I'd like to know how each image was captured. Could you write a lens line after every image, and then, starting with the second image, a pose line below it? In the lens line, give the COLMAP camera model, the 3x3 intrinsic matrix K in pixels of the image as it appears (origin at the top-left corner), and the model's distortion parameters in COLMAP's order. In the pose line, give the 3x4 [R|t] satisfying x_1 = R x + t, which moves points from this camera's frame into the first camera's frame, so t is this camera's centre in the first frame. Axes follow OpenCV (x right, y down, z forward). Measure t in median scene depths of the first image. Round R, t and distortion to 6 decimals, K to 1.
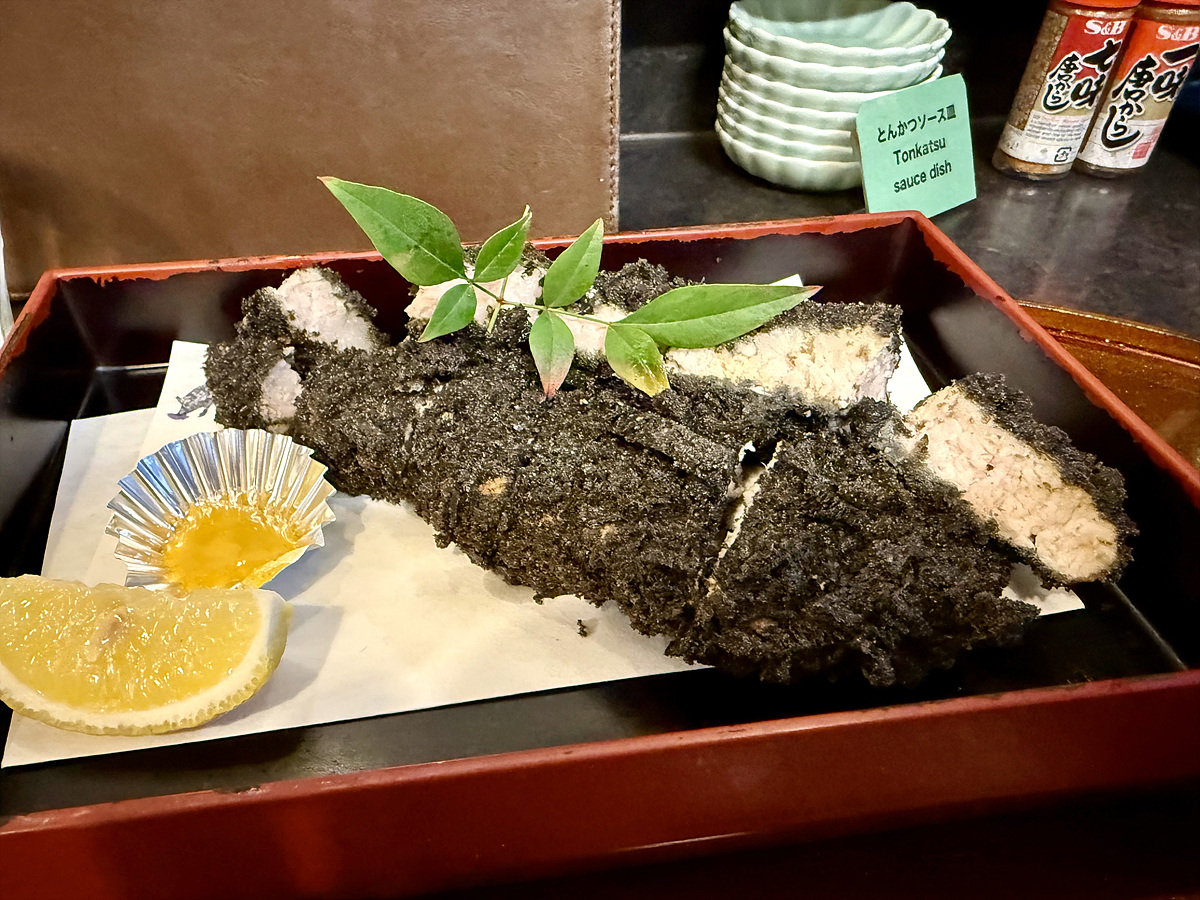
lens RADIAL K [[842.2, 0, 539.6], [0, 842.2, 450.7], [0, 0, 1]] dist [0.018203, 0.002849]
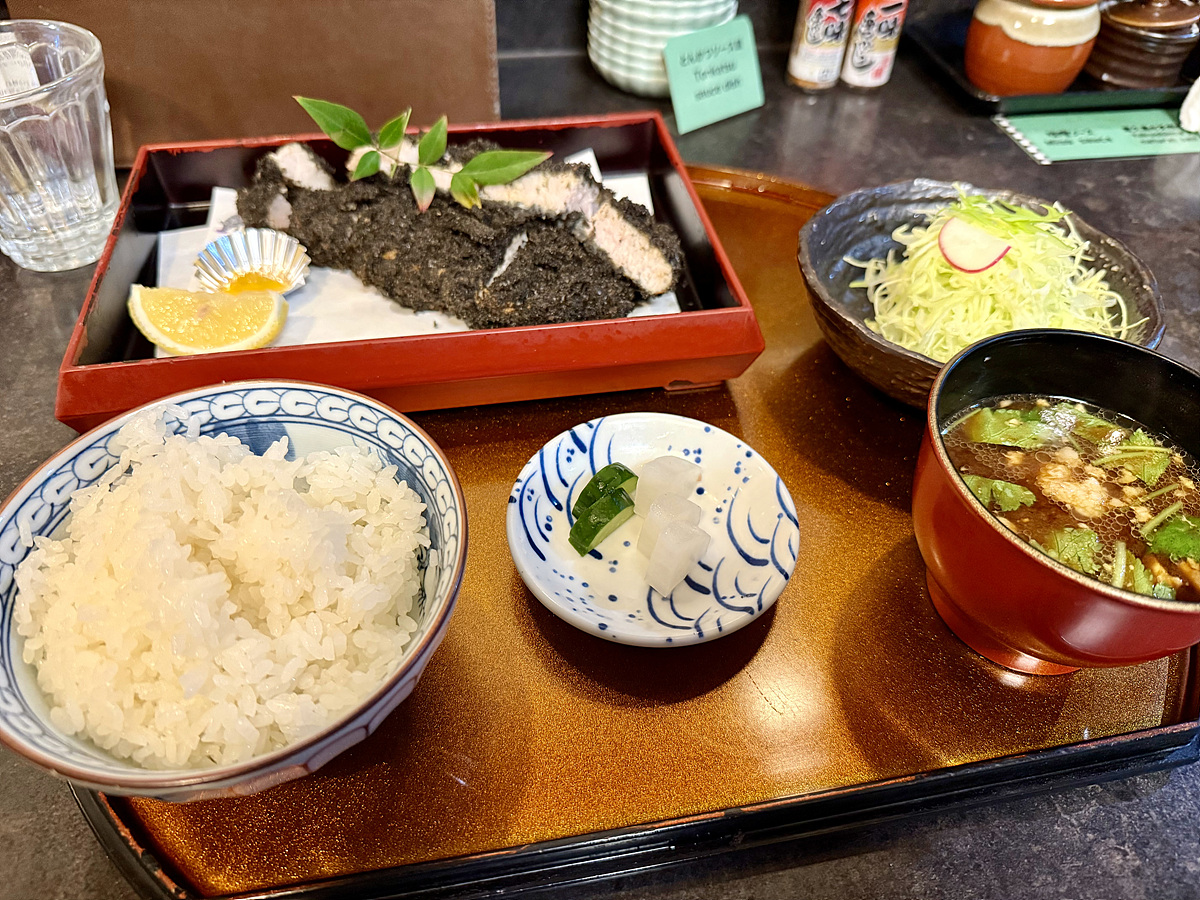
lens RADIAL K [[839.5, 0, 600.0], [0, 839.5, 450.0], [0, 0, 1]] dist [-0.000520, -0.004648]
pose [[0.998560, -0.007613, 0.053109, 0.305421], [0.001514, 0.993485, 0.113953, 0.253192], [-0.053631, -0.113709, 0.992066, -0.963746]]
